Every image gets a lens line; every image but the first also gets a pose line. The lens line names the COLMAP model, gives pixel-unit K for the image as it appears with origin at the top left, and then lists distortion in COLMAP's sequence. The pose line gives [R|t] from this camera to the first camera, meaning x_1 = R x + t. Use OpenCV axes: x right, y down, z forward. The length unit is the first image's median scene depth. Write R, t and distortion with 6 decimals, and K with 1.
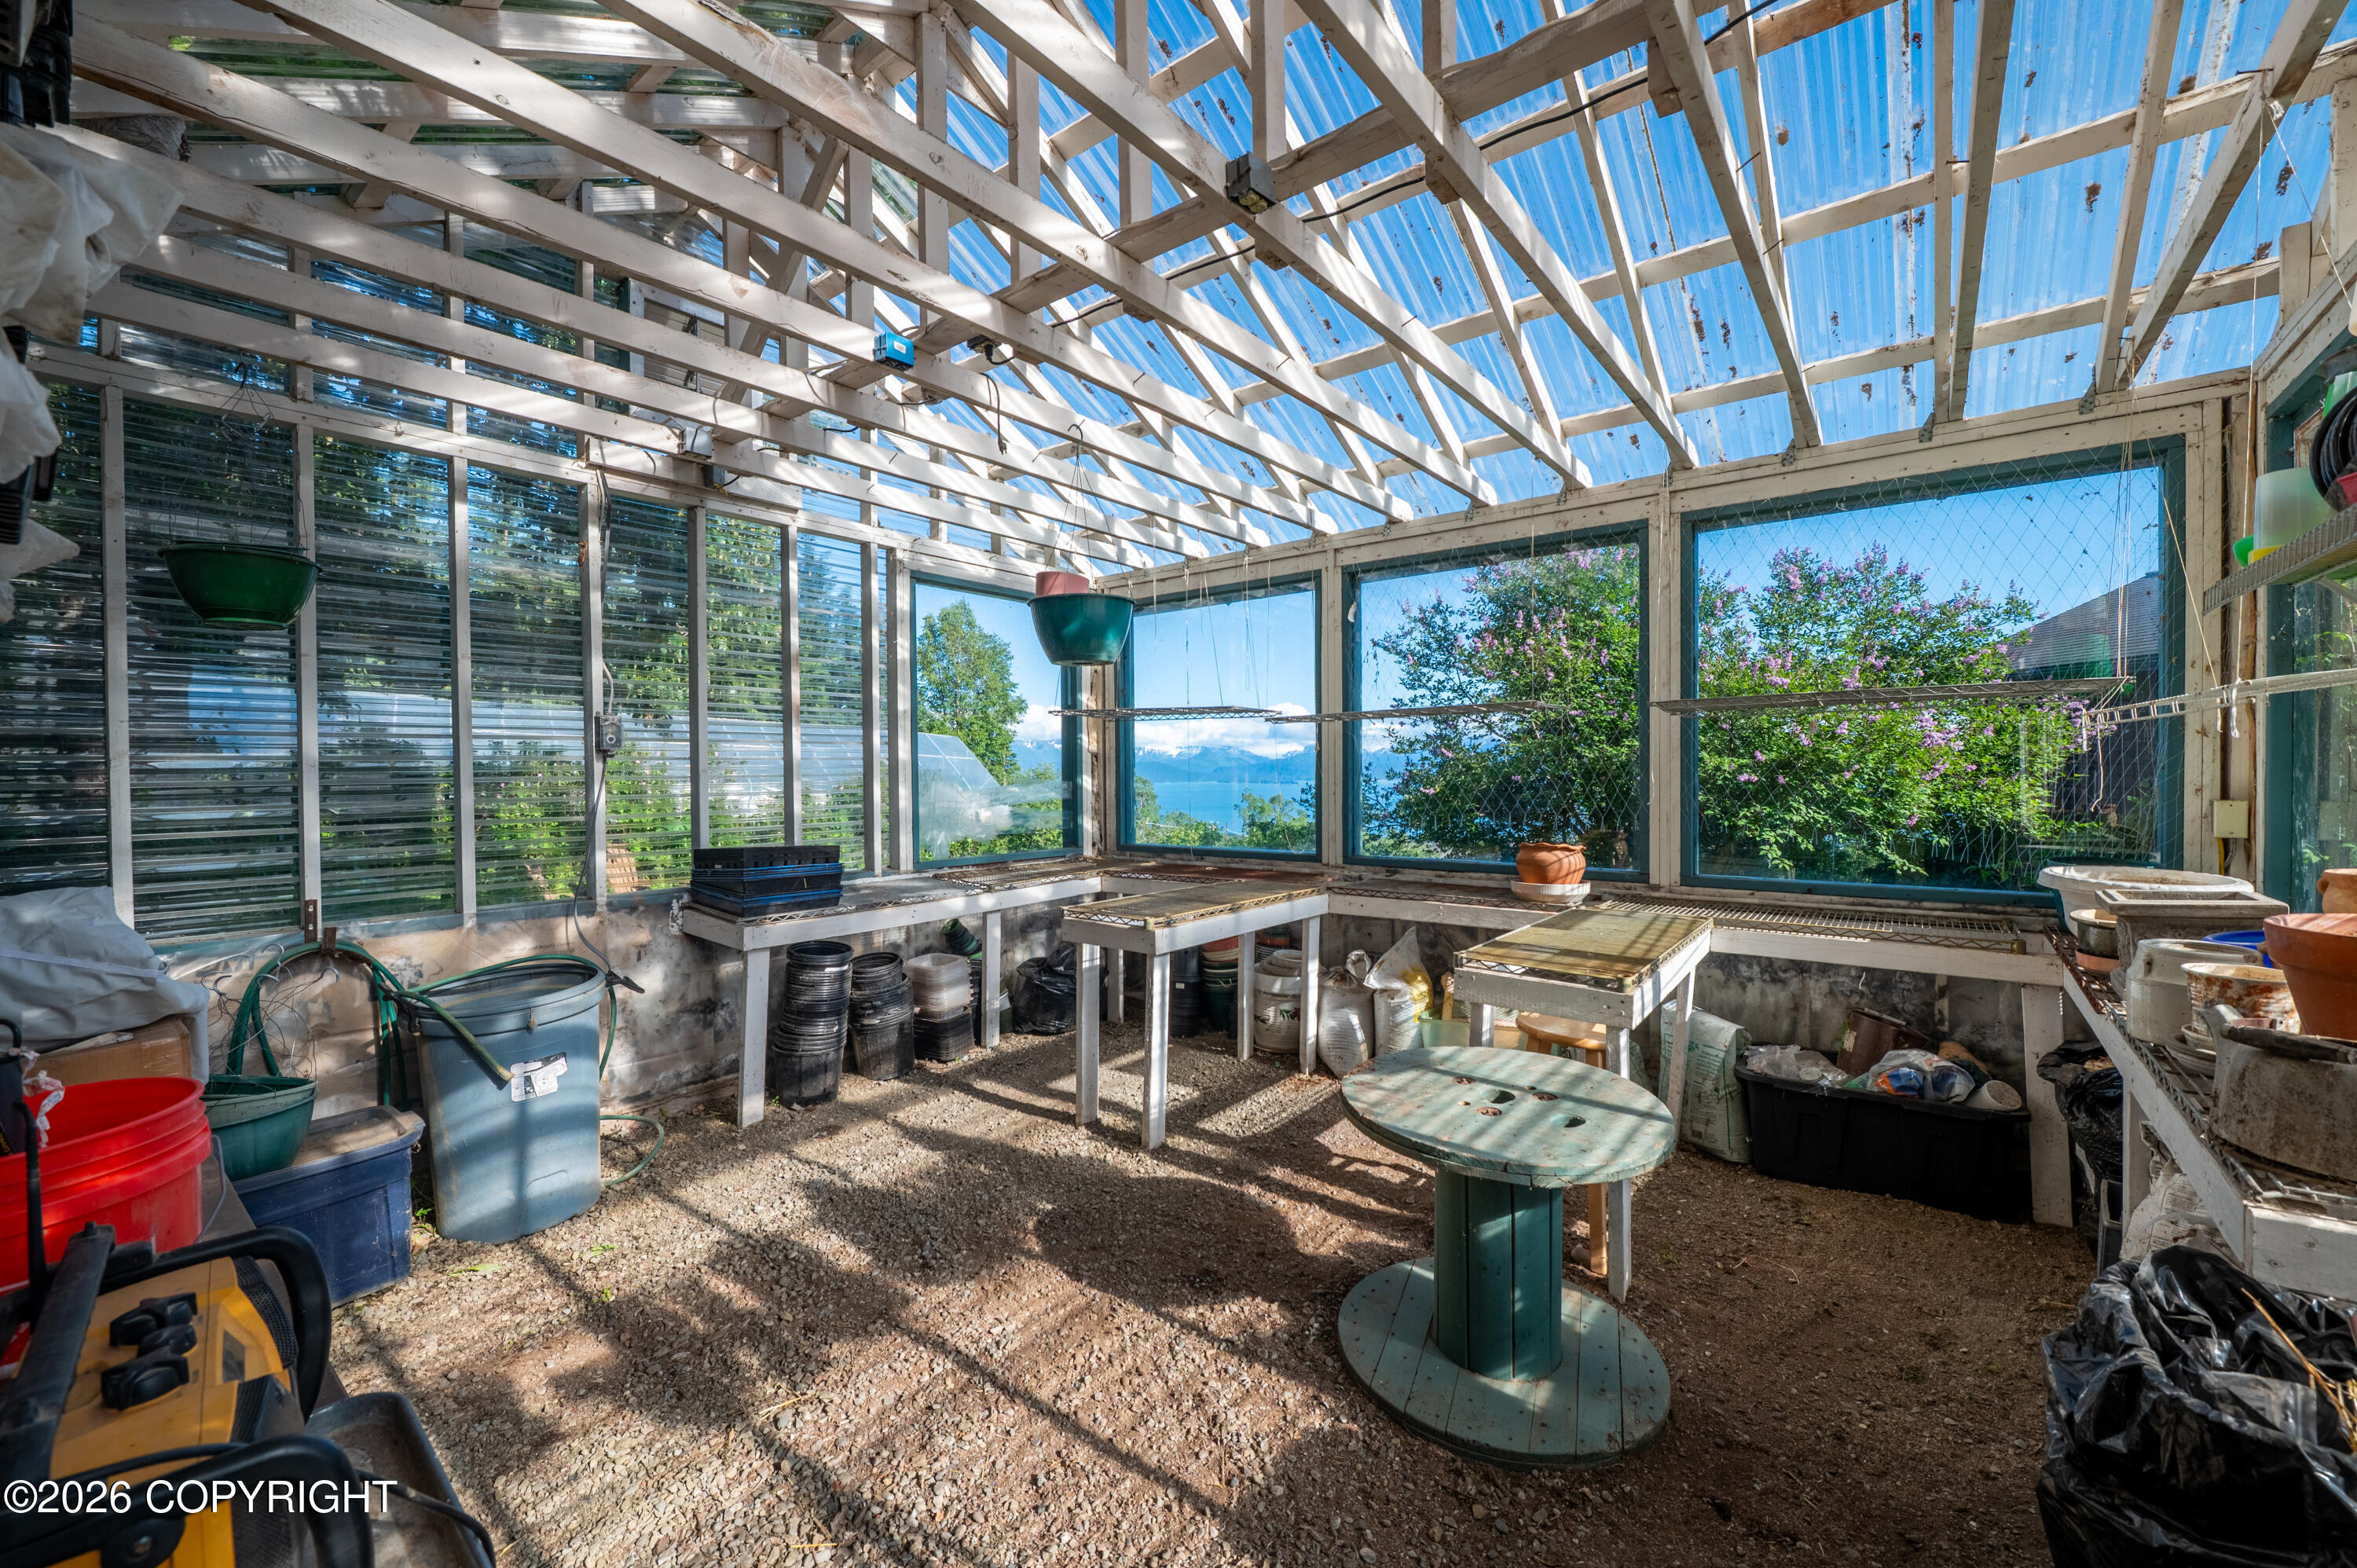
lens RADIAL K [[937.2, 0, 1188.5], [0, 937.2, 768.6], [0, 0, 1]] dist [-0.008628, -0.000716]
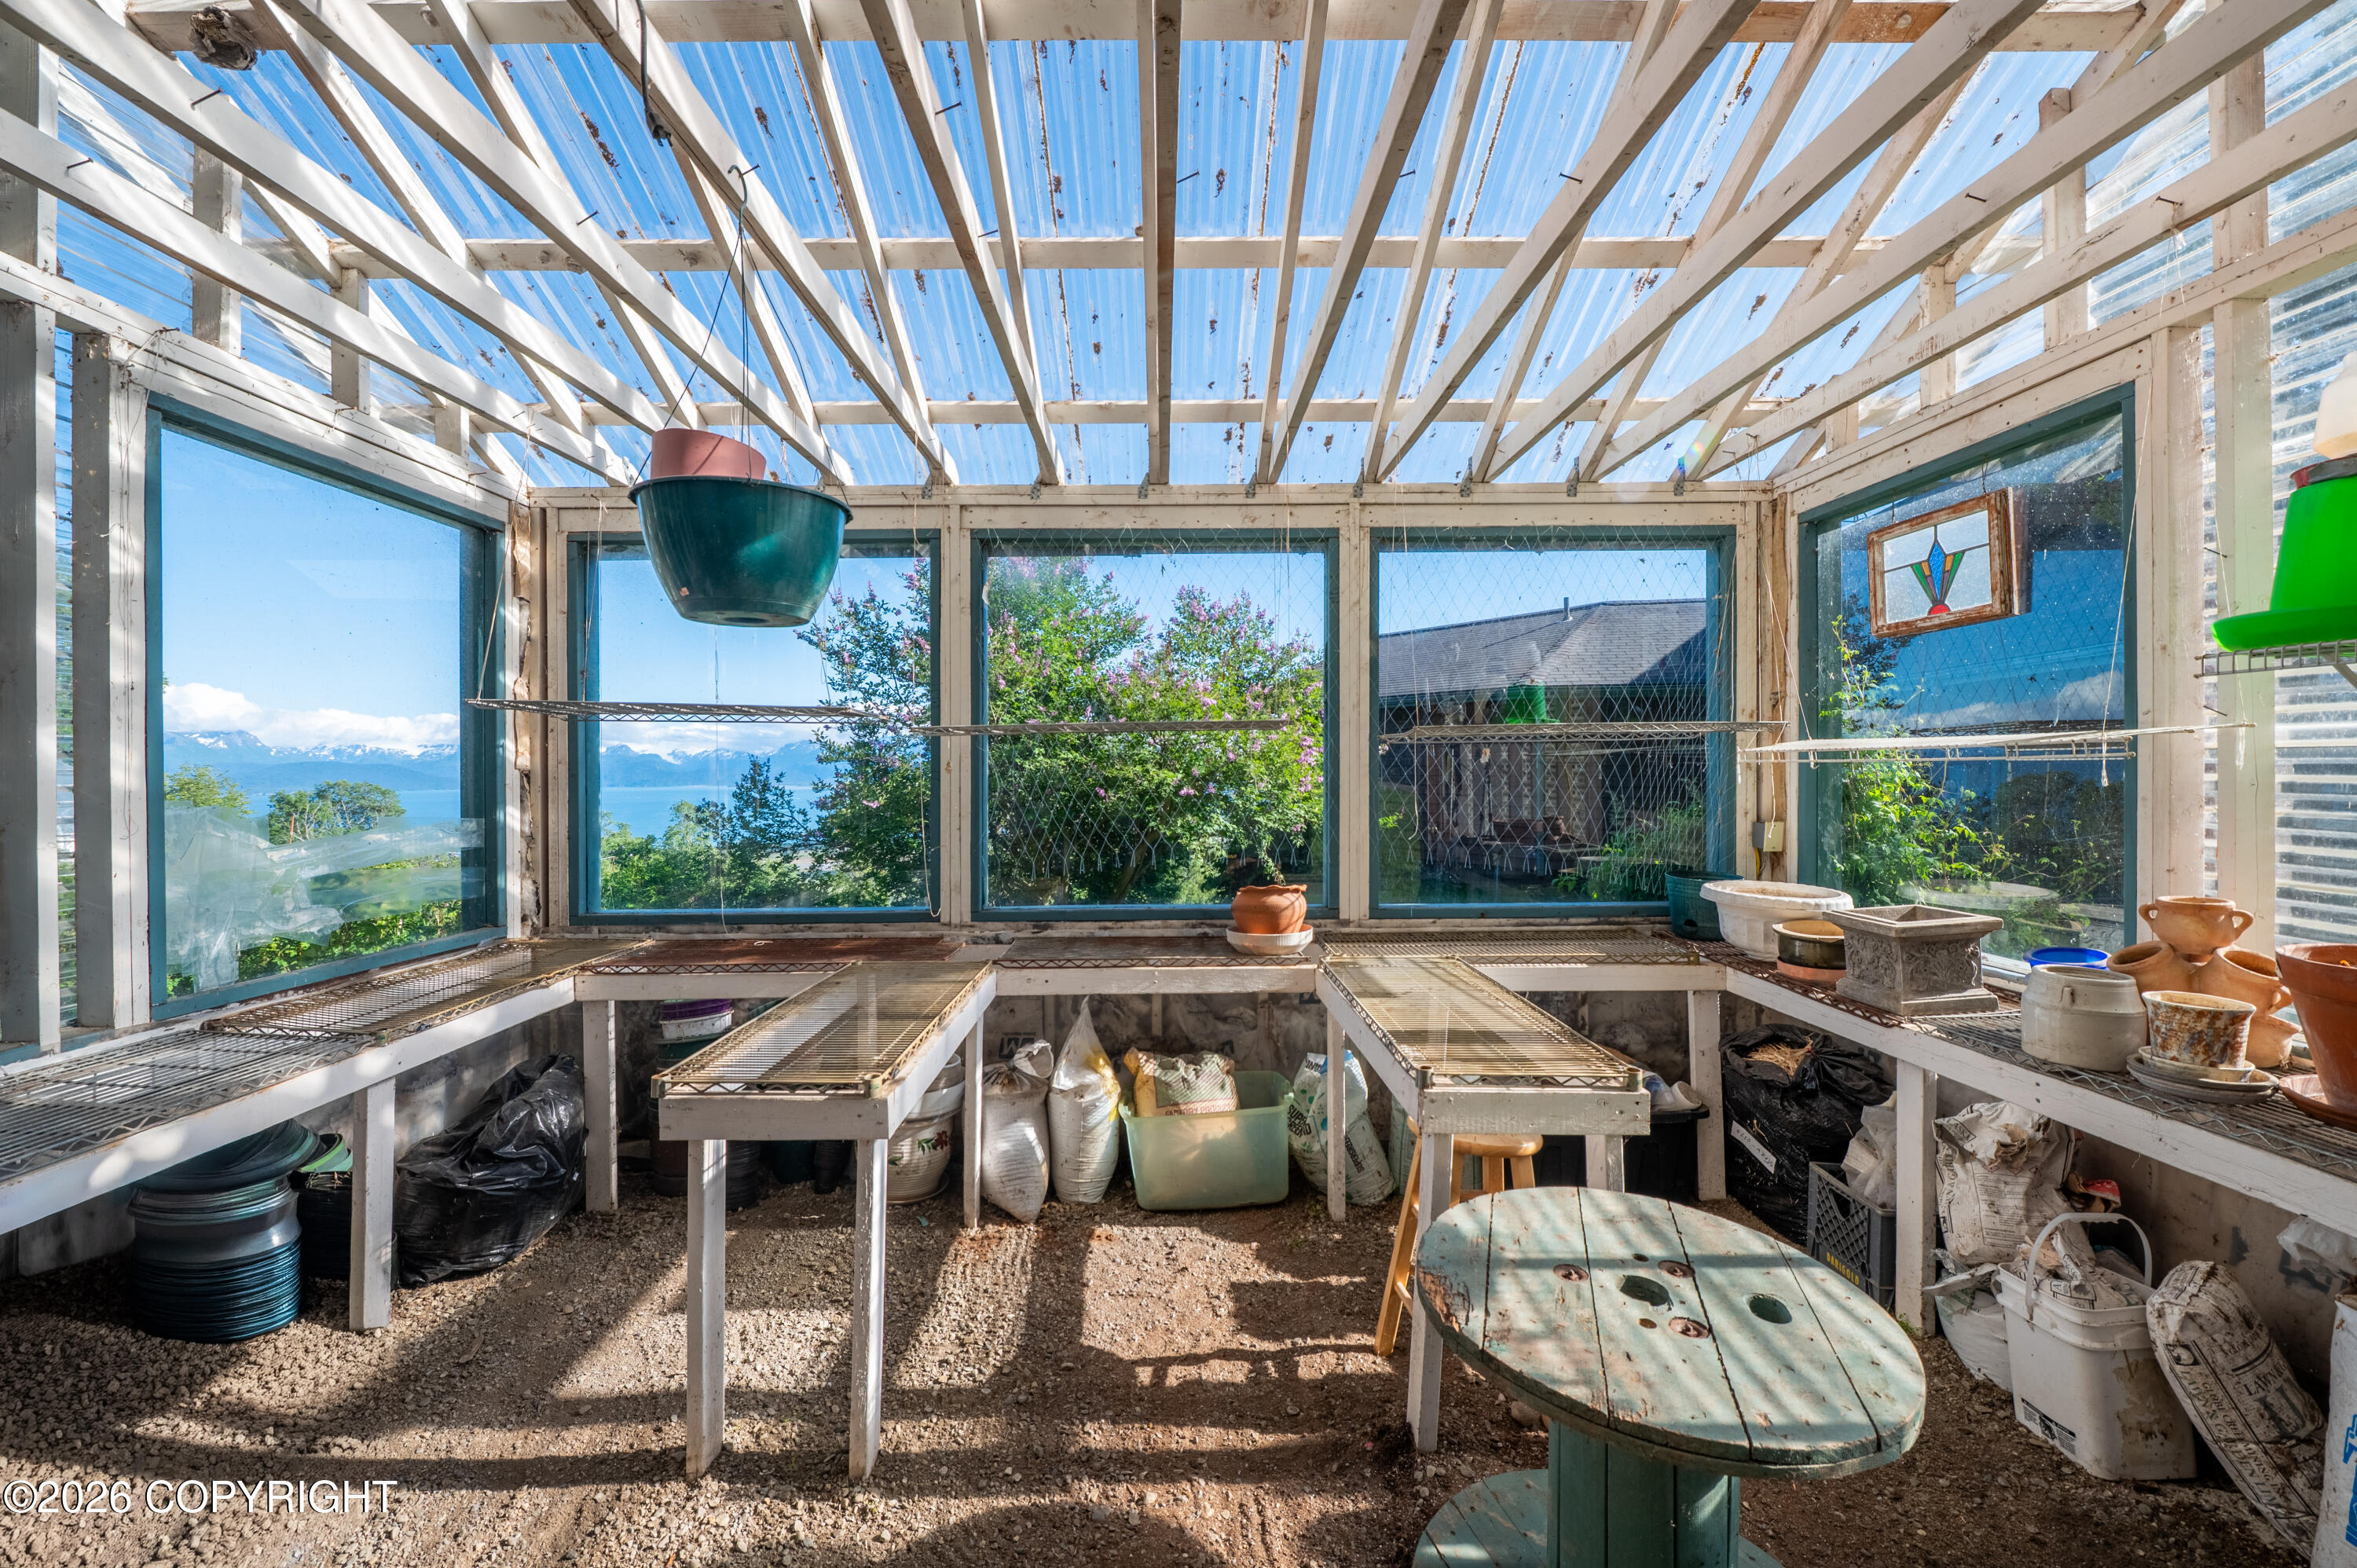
lens RADIAL K [[937.2, 0, 1188.5], [0, 937.2, 768.6], [0, 0, 1]] dist [-0.008628, -0.000716]
pose [[0.782880, 0.004827, 0.622154, -0.196339], [-0.000982, 0.999978, -0.006522, -0.019798], [-0.622172, 0.004495, 0.782868, 0.343822]]
